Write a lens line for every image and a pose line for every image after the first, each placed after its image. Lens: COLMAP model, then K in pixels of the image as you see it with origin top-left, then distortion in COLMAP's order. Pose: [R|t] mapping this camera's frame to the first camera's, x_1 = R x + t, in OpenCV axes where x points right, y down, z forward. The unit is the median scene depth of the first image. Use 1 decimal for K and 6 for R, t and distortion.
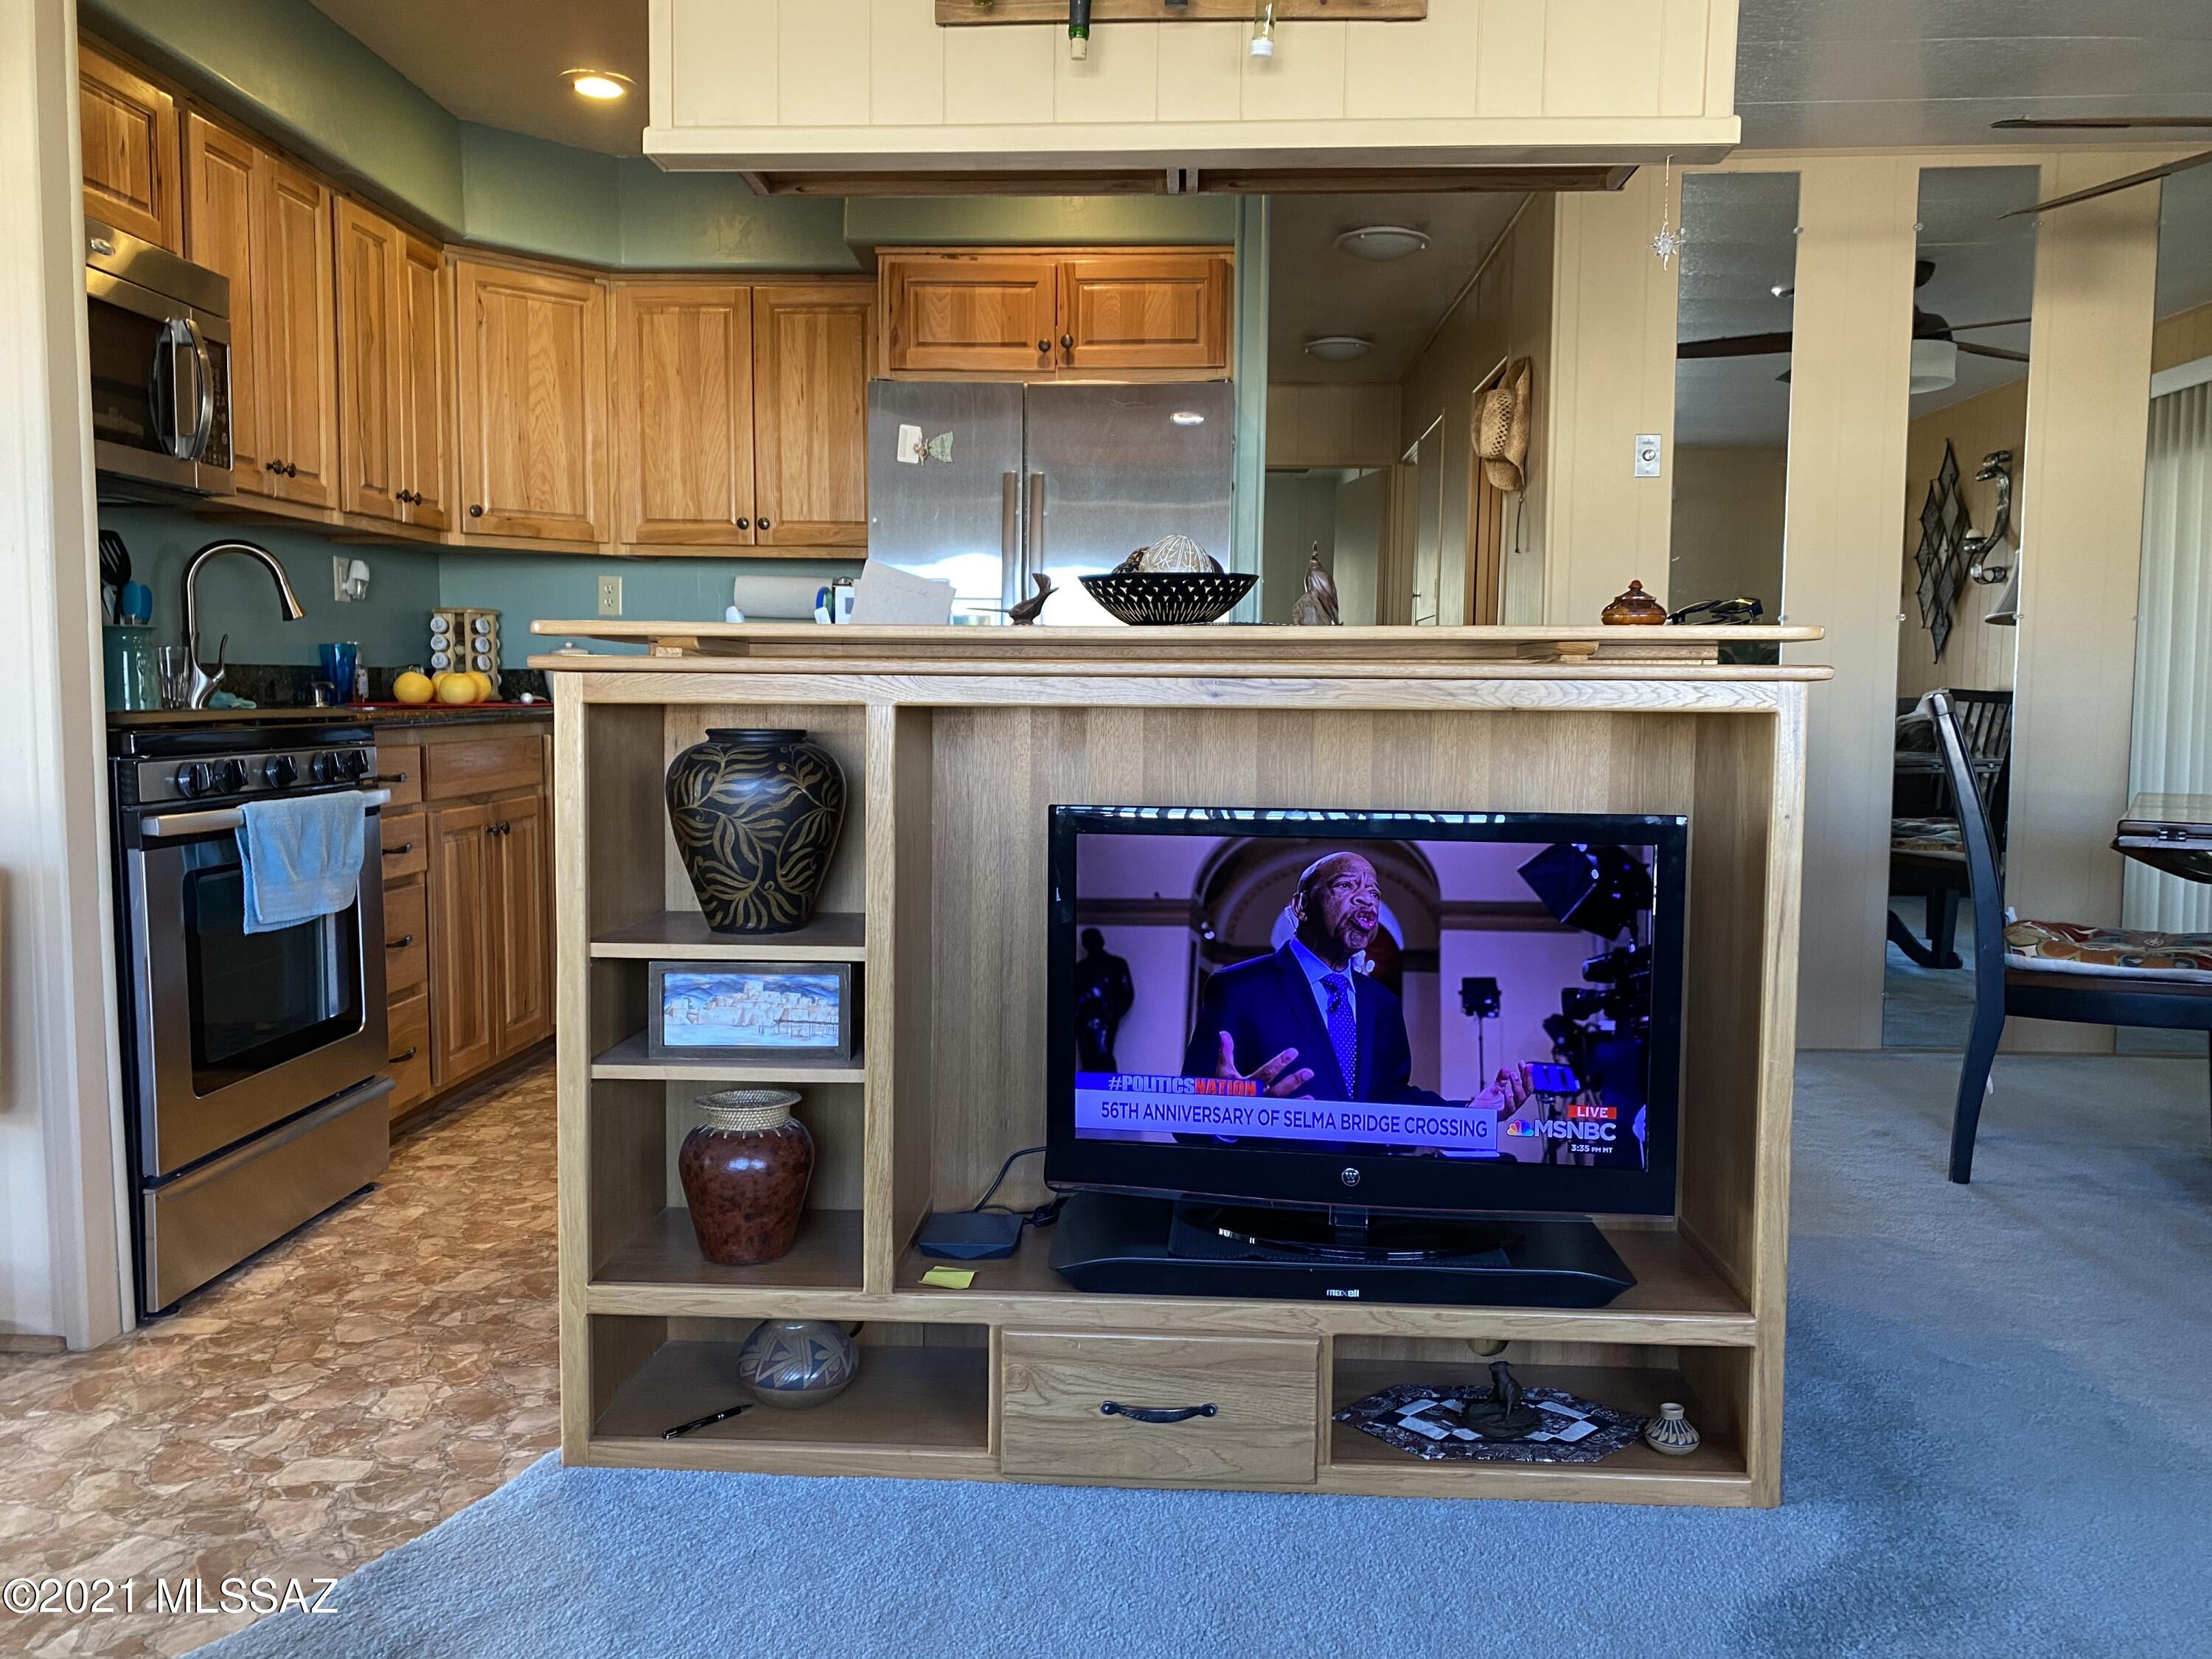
lens RADIAL K [[1681.3, 0, 1100.3], [0, 1681.3, 821.7], [0, 0, 1]] dist [0.041697, -0.034603]
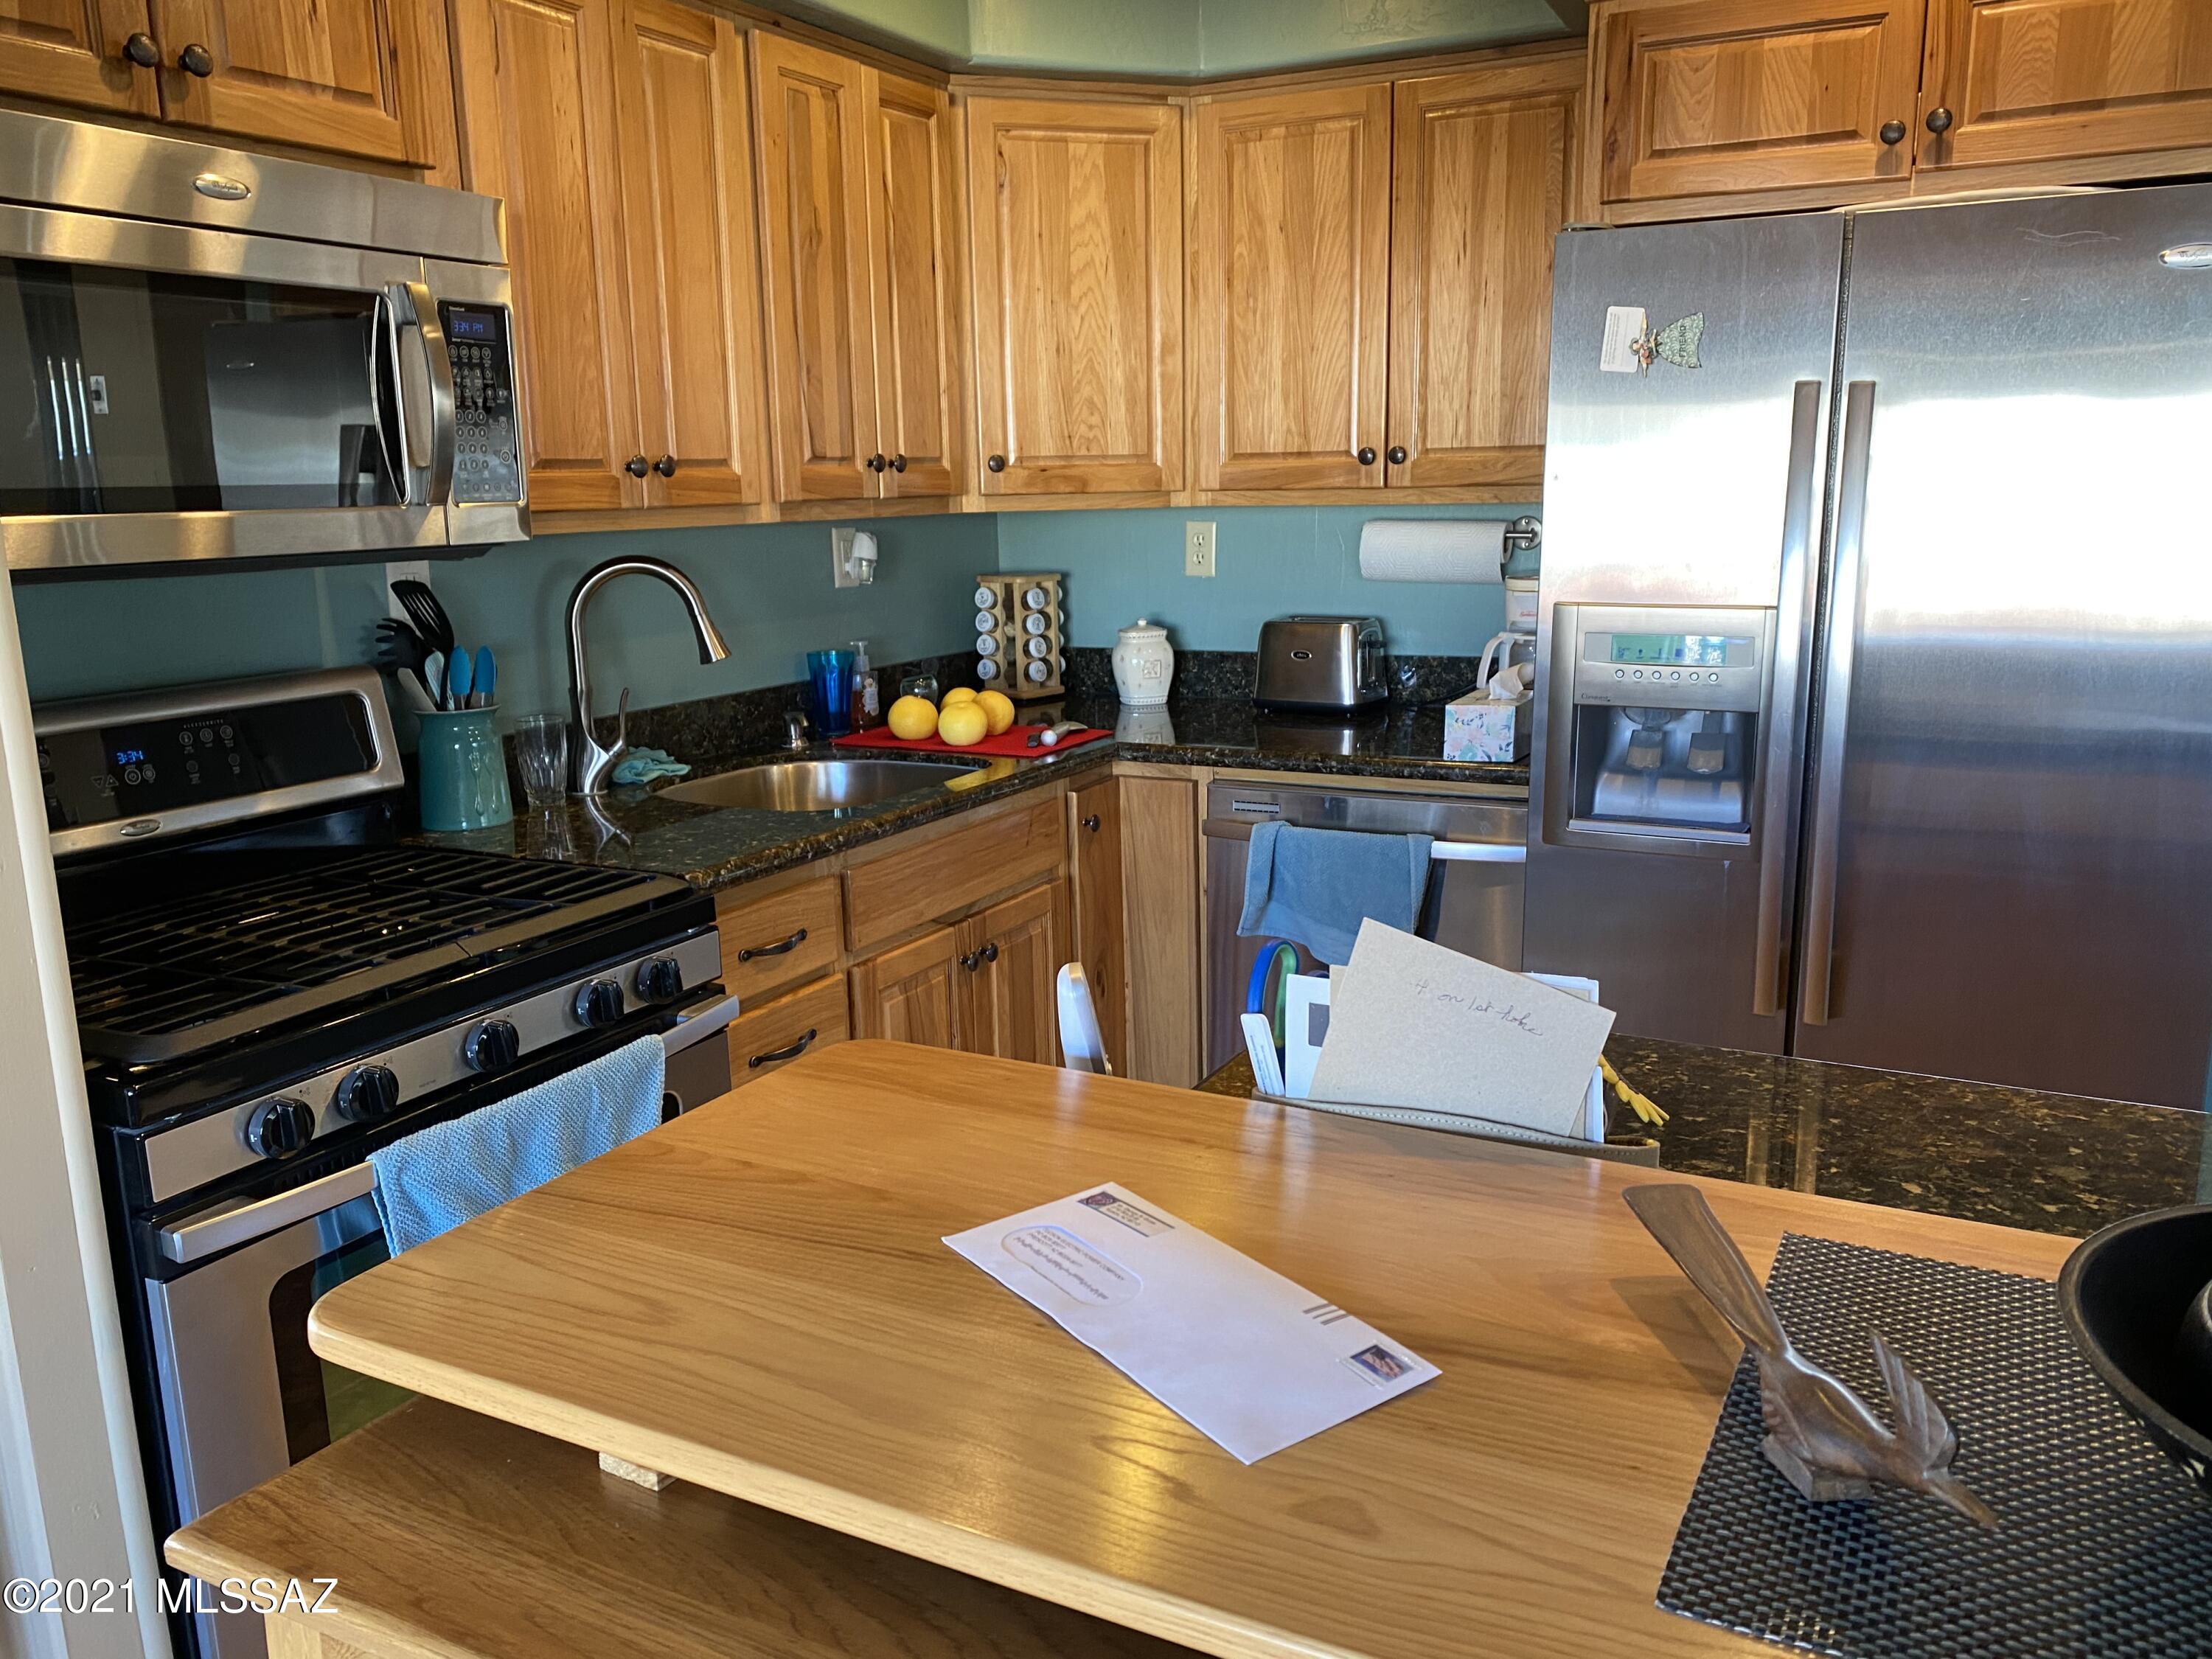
lens RADIAL K [[1689.2, 0, 1116.6], [0, 1689.2, 832.1], [0, 0, 1]] dist [0.019524, -0.011096]
pose [[0.909285, 0.063269, -0.411336, -0.020094], [-0.008496, 0.990992, 0.133648, -0.124013], [0.416087, -0.118029, 0.901632, 0.357594]]
